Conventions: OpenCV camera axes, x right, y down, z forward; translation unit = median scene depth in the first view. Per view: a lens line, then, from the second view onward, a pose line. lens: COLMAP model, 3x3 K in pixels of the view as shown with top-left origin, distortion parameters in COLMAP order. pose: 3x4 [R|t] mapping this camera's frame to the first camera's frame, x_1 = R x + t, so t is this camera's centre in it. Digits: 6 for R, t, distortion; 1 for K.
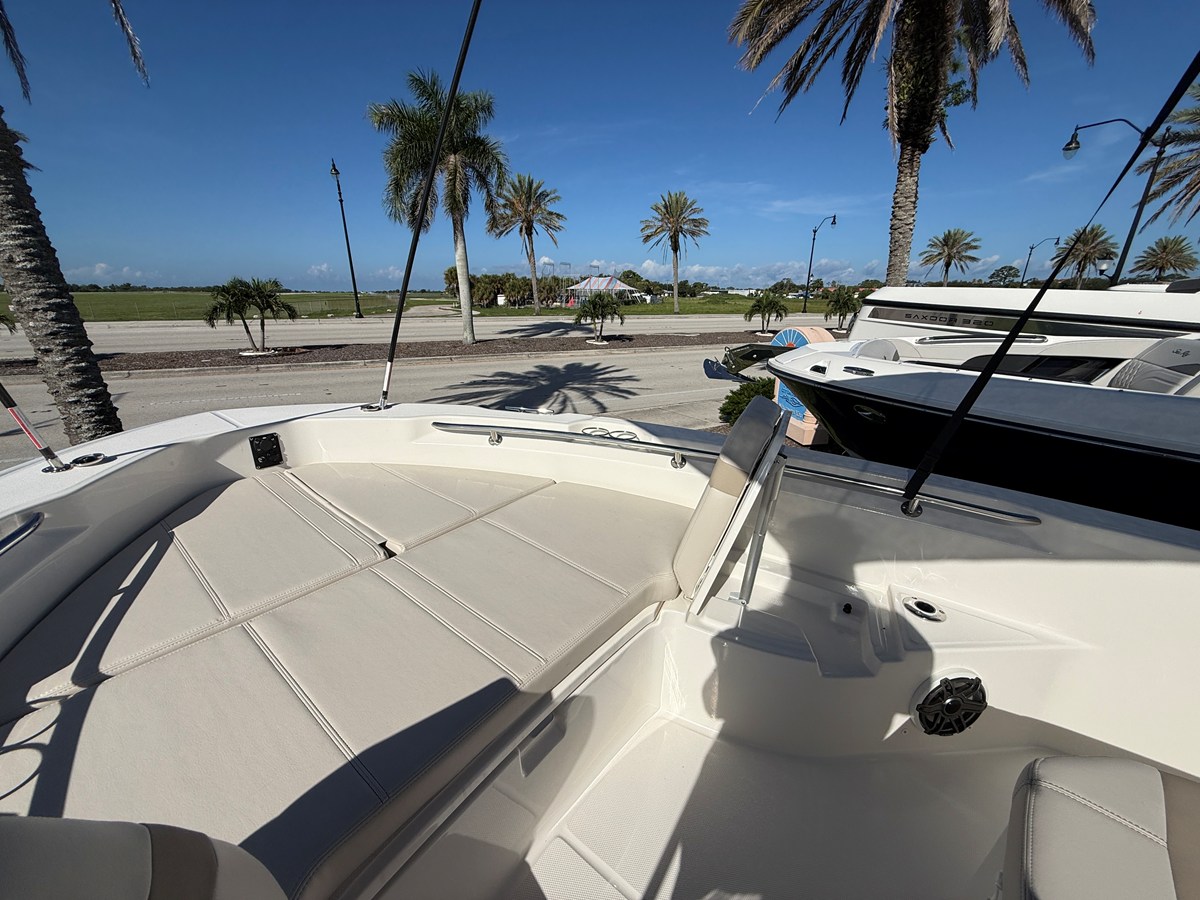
lens RADIAL K [[477.1, 0, 597.1], [0, 477.1, 452.1], [0, 0, 1]] dist [-0.000475, 0.000072]
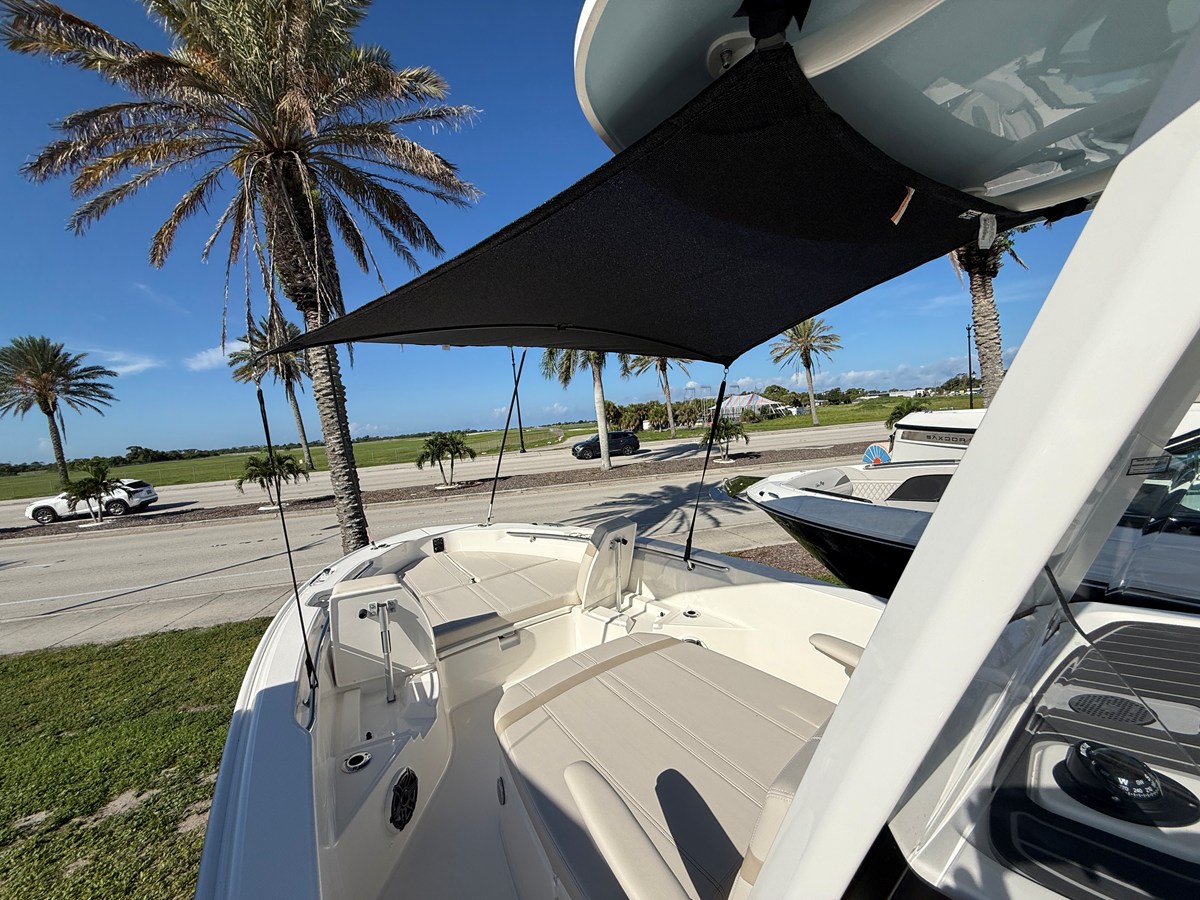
lens RADIAL K [[476.2, 0, 597.3], [0, 476.2, 452.2], [0, 0, 1]] dist [0.000049, -0.000148]
pose [[0.951930, -0.067582, -0.298766, 0.064029], [-0.006852, 0.970415, -0.241344, 0.009465], [0.306238, 0.231790, 0.923305, -0.084358]]
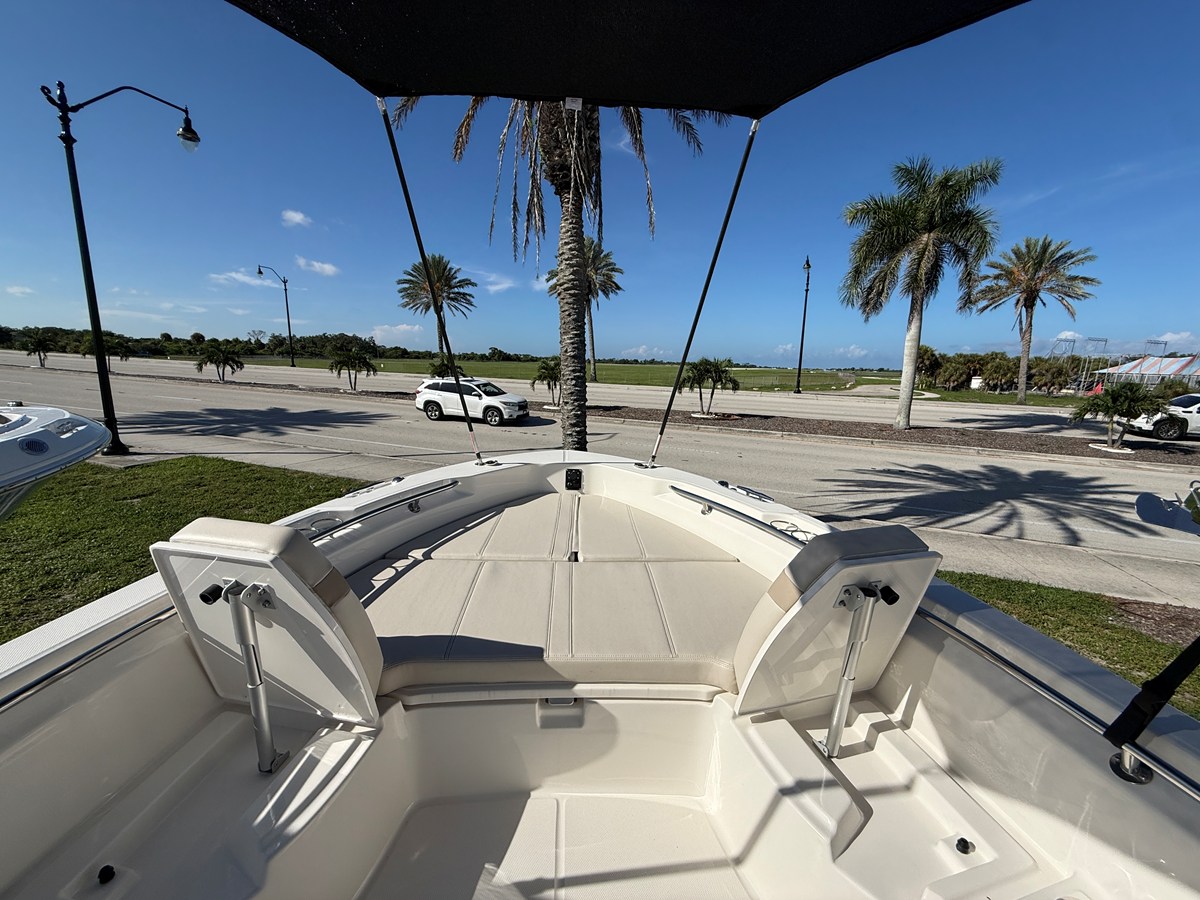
lens RADIAL K [[477.7, 0, 597.0], [0, 477.7, 452.6], [0, 0, 1]] dist [-0.000586, 0.000230]
pose [[0.649813, 0.155304, -0.744059, 0.041623], [-0.265226, 0.963704, -0.030482, -0.004992], [0.712319, 0.217152, 0.667418, -0.000004]]
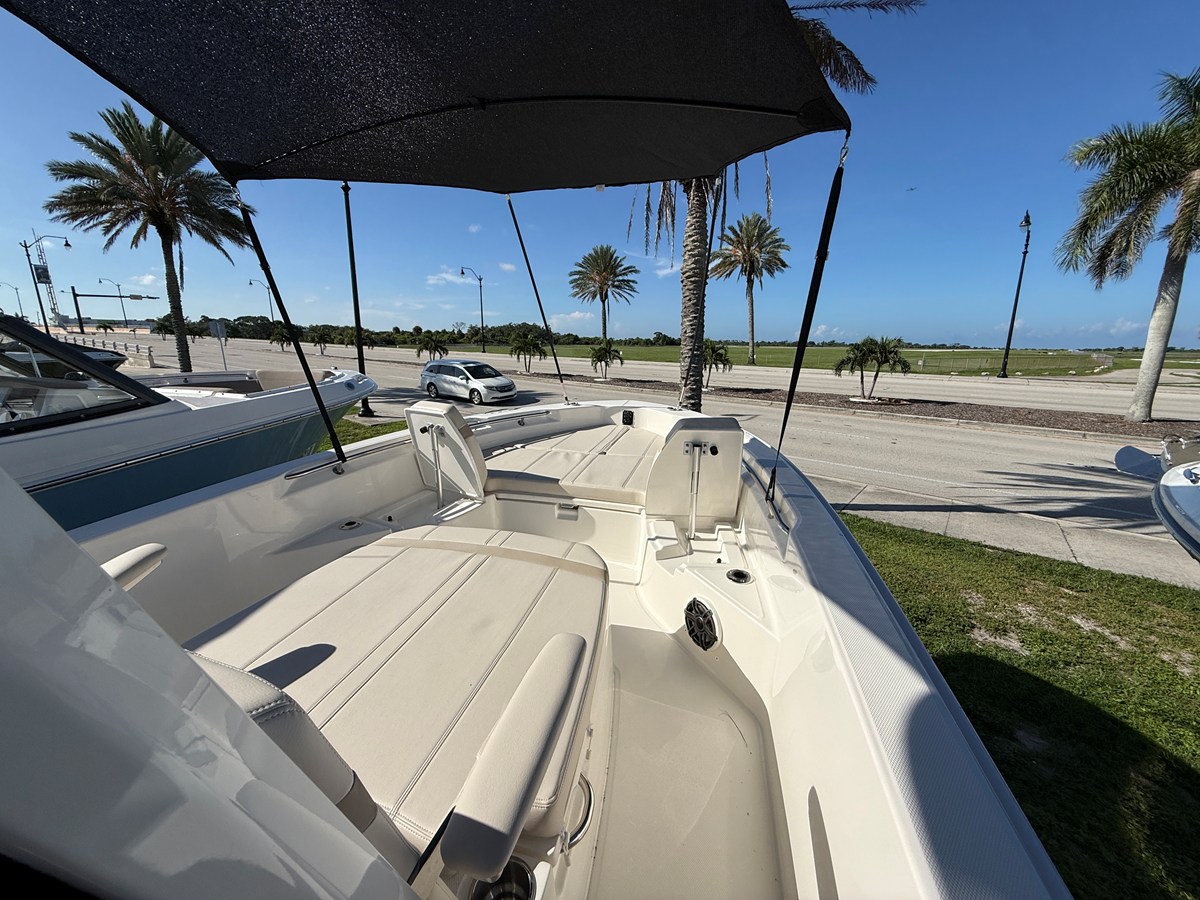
lens RADIAL K [[477.7, 0, 597.0], [0, 477.7, 452.6], [0, 0, 1]] dist [-0.000586, 0.000230]
pose [[0.364900, 0.208404, -0.907423, 0.114090], [-0.305516, 0.947462, 0.094743, -0.001360], [0.879493, 0.242660, 0.409400, -0.002080]]
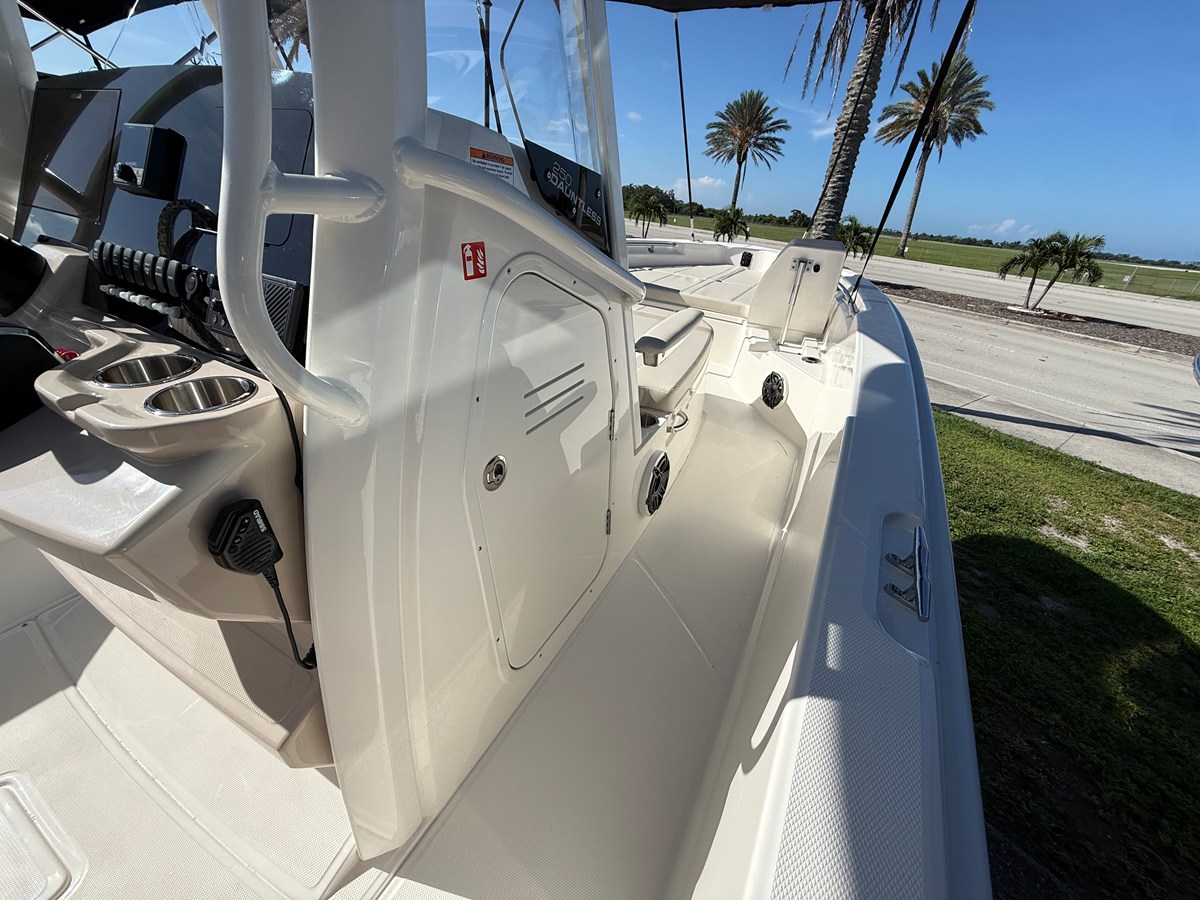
lens RADIAL K [[477.7, 0, 597.0], [0, 477.7, 452.6], [0, 0, 1]] dist [-0.000586, 0.000230]
pose [[0.139838, 0.466034, -0.873646, 0.154905], [-0.402282, 0.832957, 0.379938, 0.017036], [0.904773, 0.298322, 0.303956, -0.013692]]
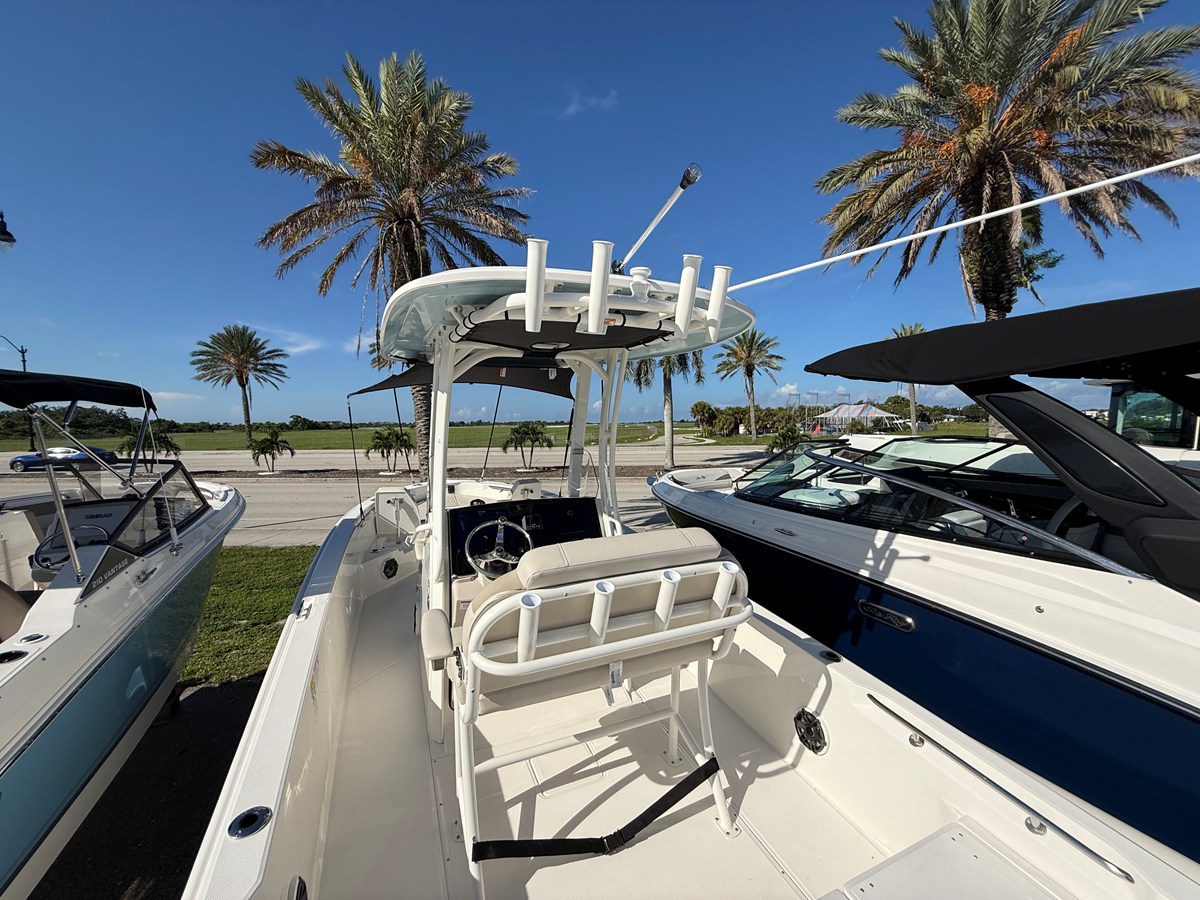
lens RADIAL K [[477.7, 0, 597.0], [0, 477.7, 452.6], [0, 0, 1]] dist [-0.000586, 0.000230]
pose [[0.872822, 0.011694, -0.487899, 0.193948], [-0.135717, 0.966096, -0.219634, 0.034584], [0.468789, 0.257917, 0.844817, -0.157797]]
